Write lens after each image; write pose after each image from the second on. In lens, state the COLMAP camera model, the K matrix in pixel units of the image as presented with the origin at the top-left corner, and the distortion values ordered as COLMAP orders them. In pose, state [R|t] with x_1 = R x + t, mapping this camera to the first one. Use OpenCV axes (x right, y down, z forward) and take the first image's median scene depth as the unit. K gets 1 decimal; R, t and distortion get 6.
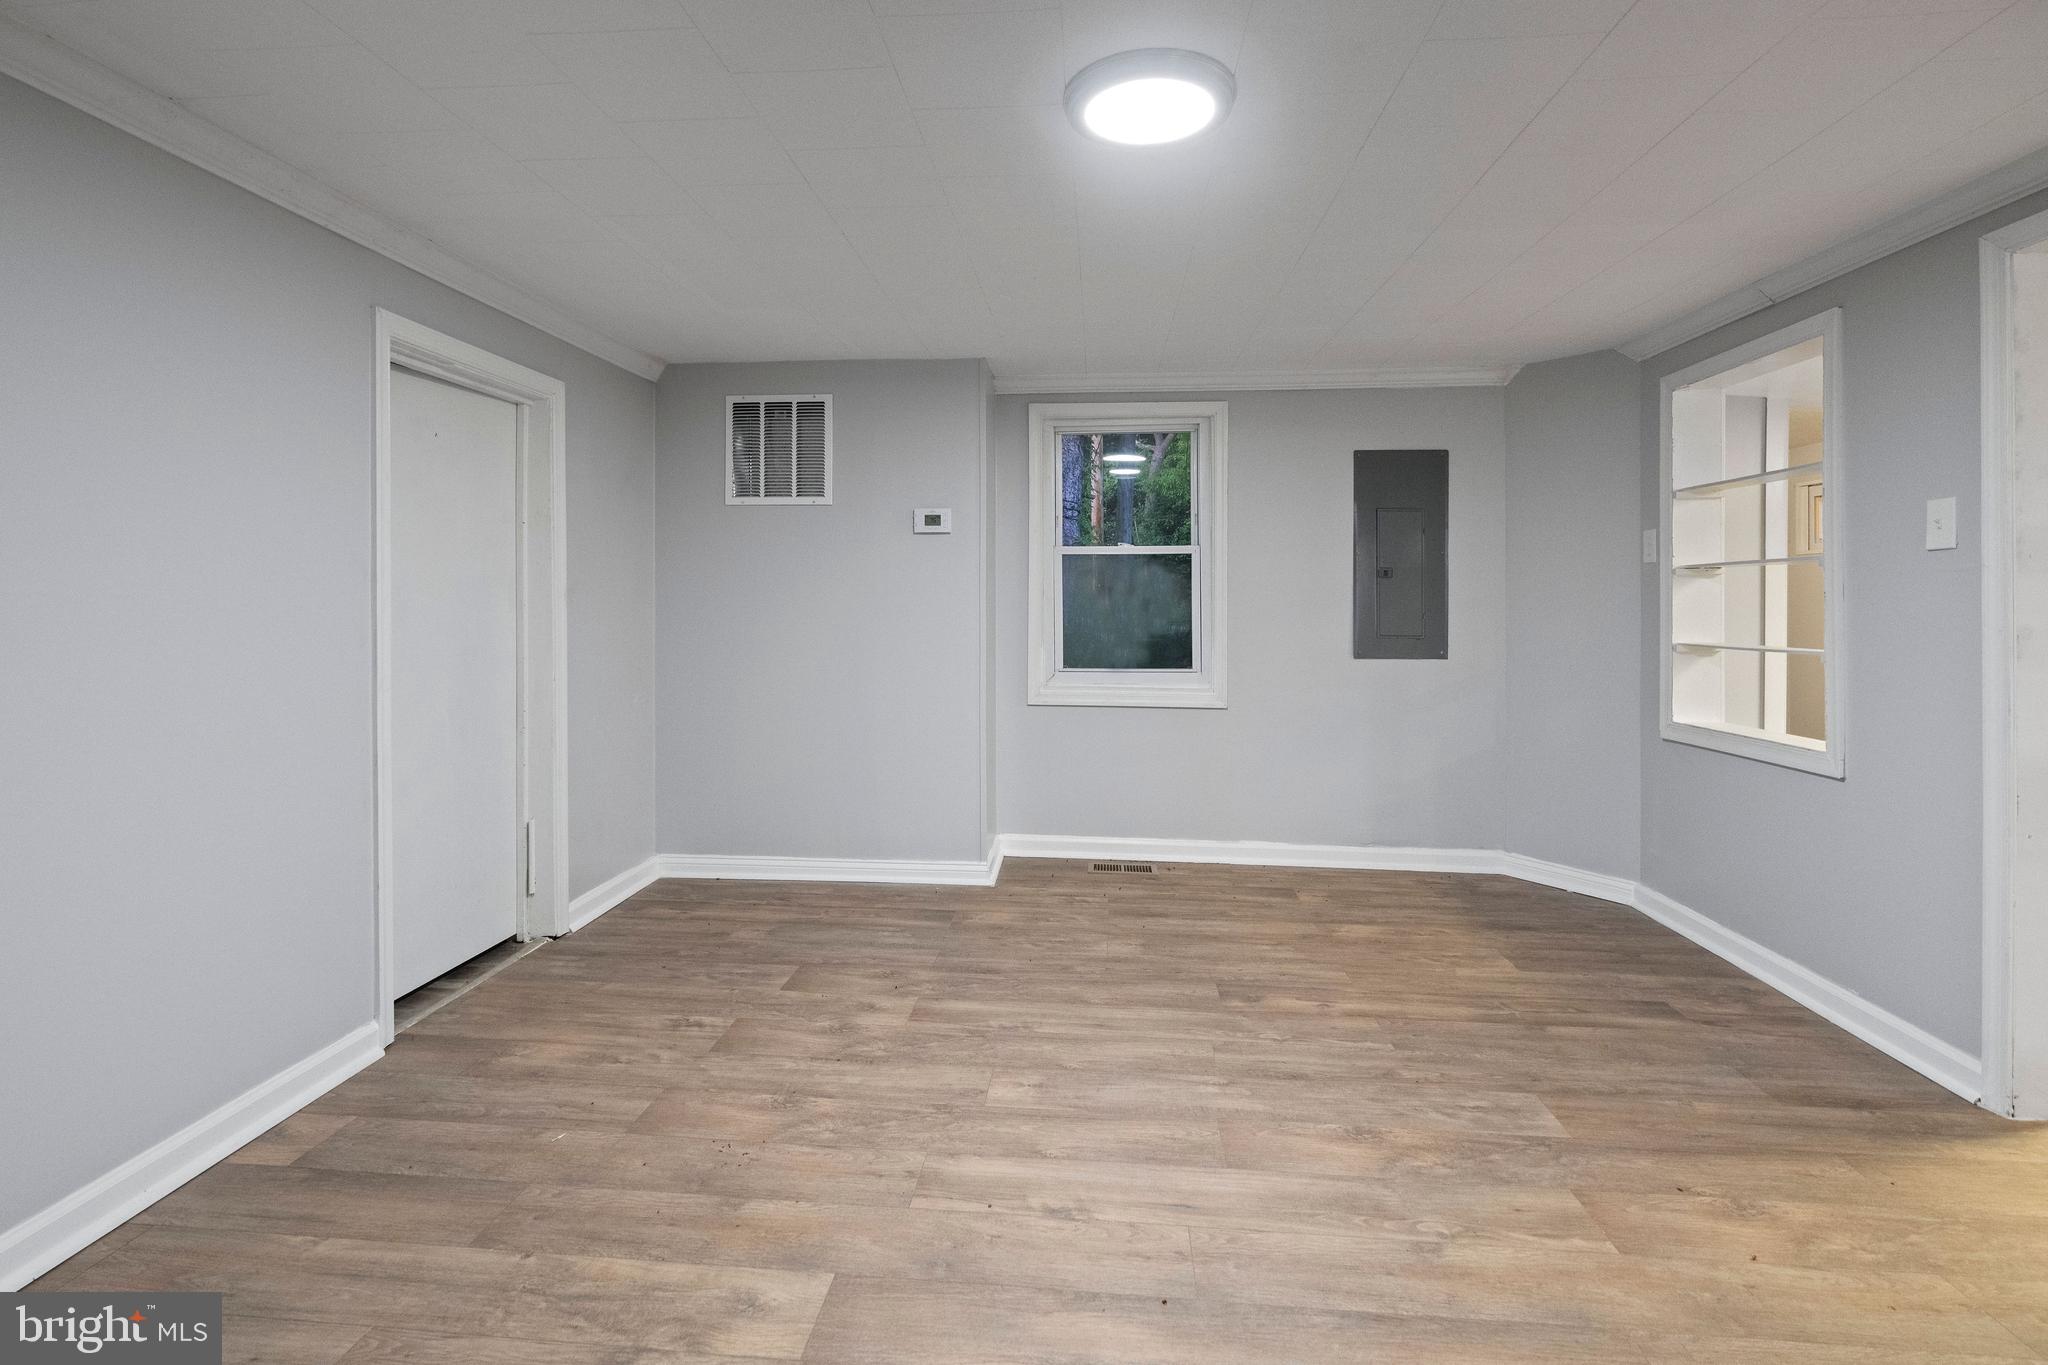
lens RADIAL K [[968.2, 0, 1032.6], [0, 968.2, 618.0], [0, 0, 1]] dist [-0.008358, 0.002795]
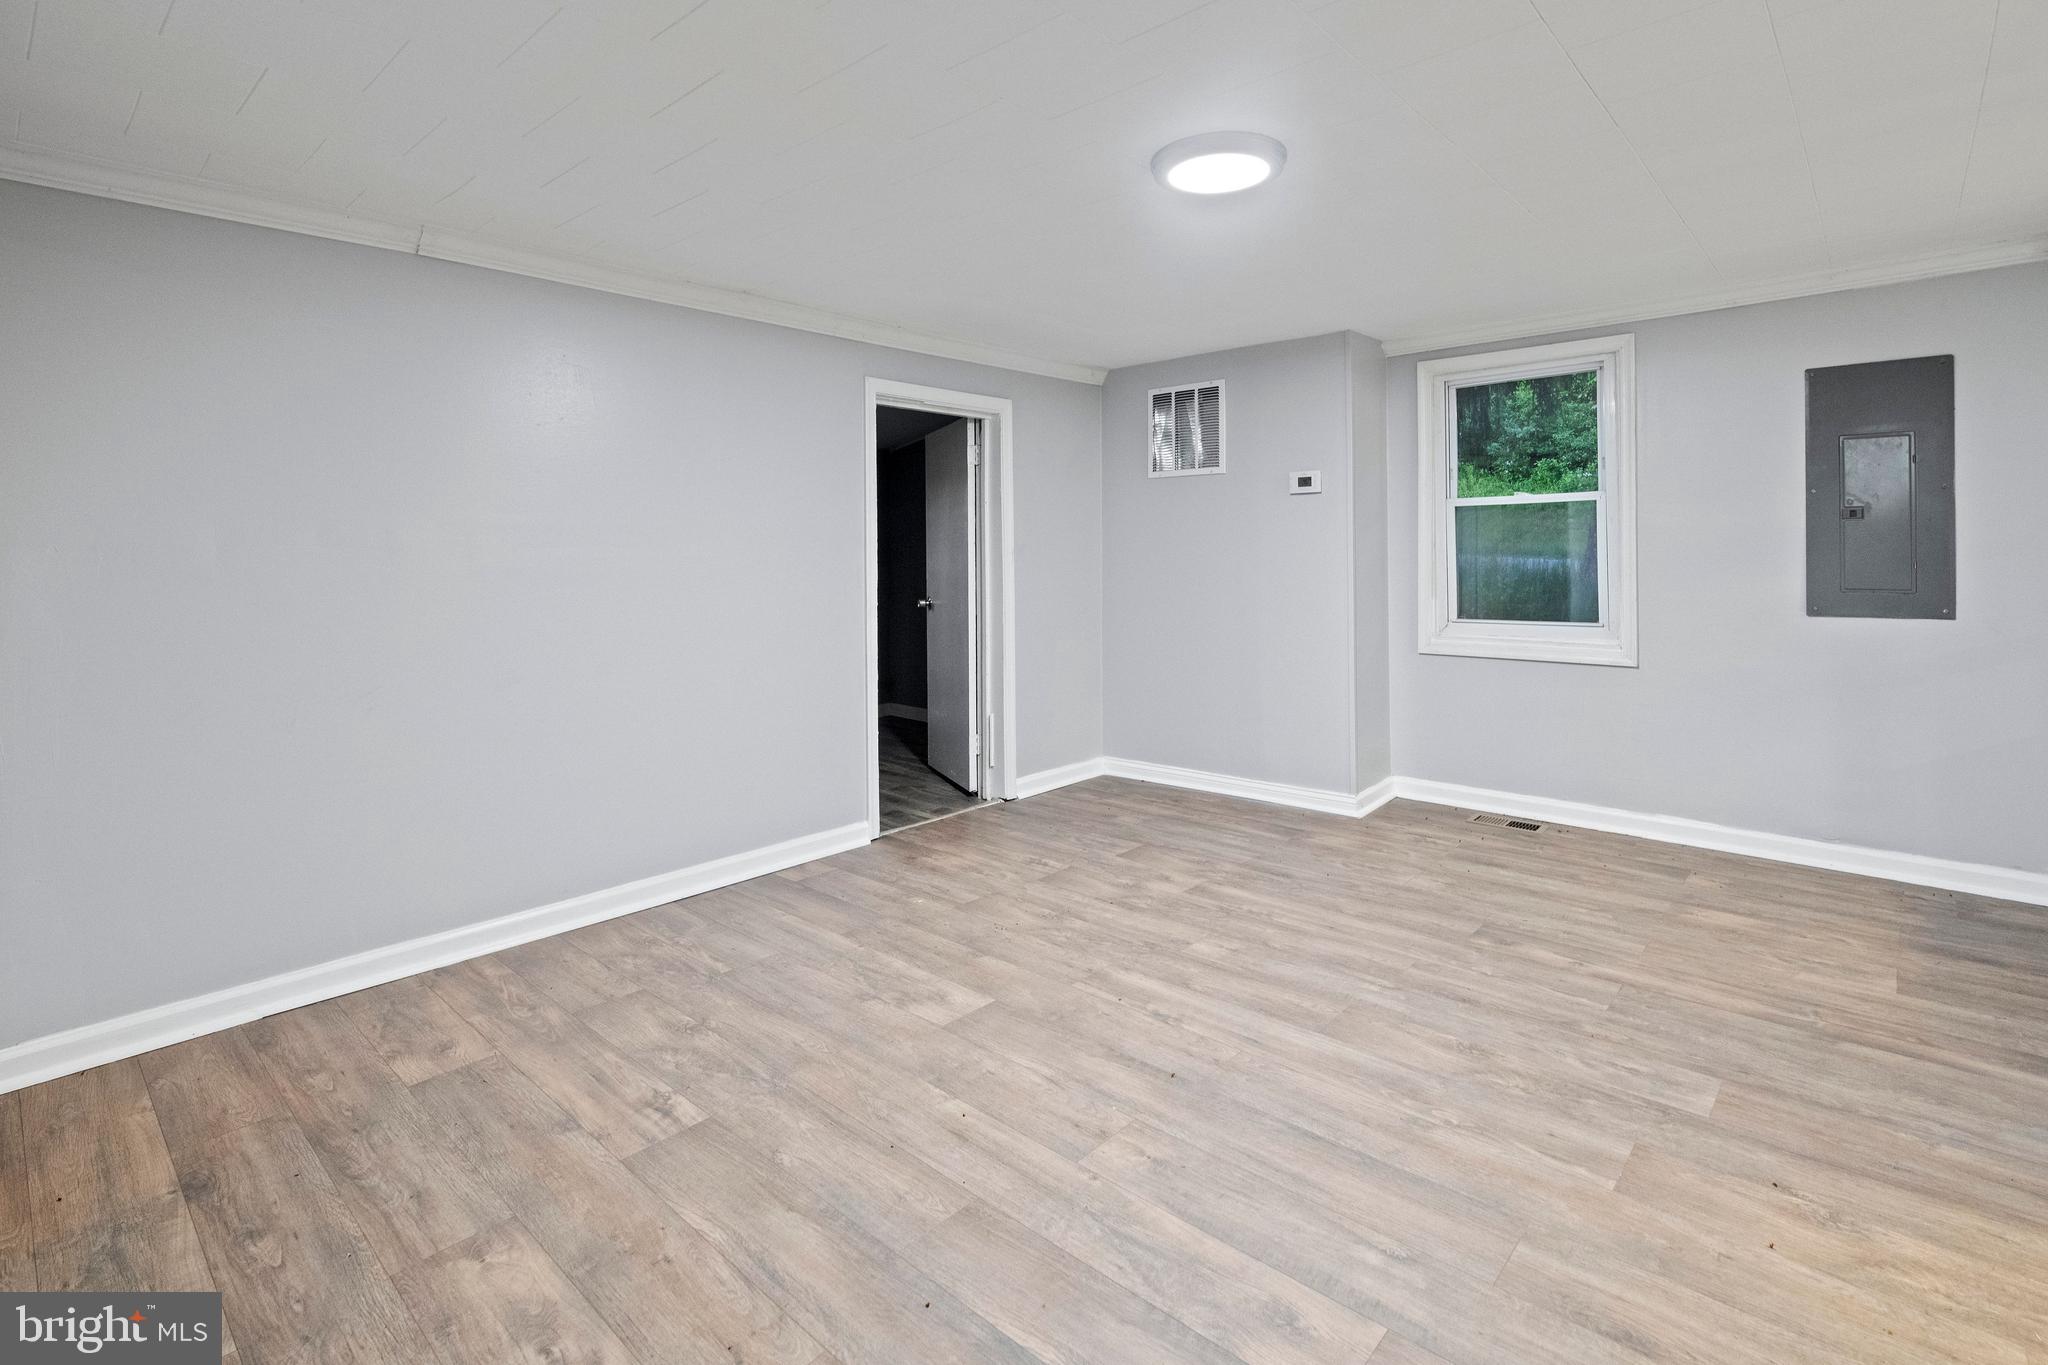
lens RADIAL K [[968.2, 0, 1044.9], [0, 968.2, 569.0], [0, 0, 1]] dist [-0.008358, 0.002795]
pose [[0.805485, -0.003920, -0.592603, 0.474096], [0.001581, 0.999989, -0.004465, 0.005998], [0.592614, 0.002660, 0.805482, -0.112003]]
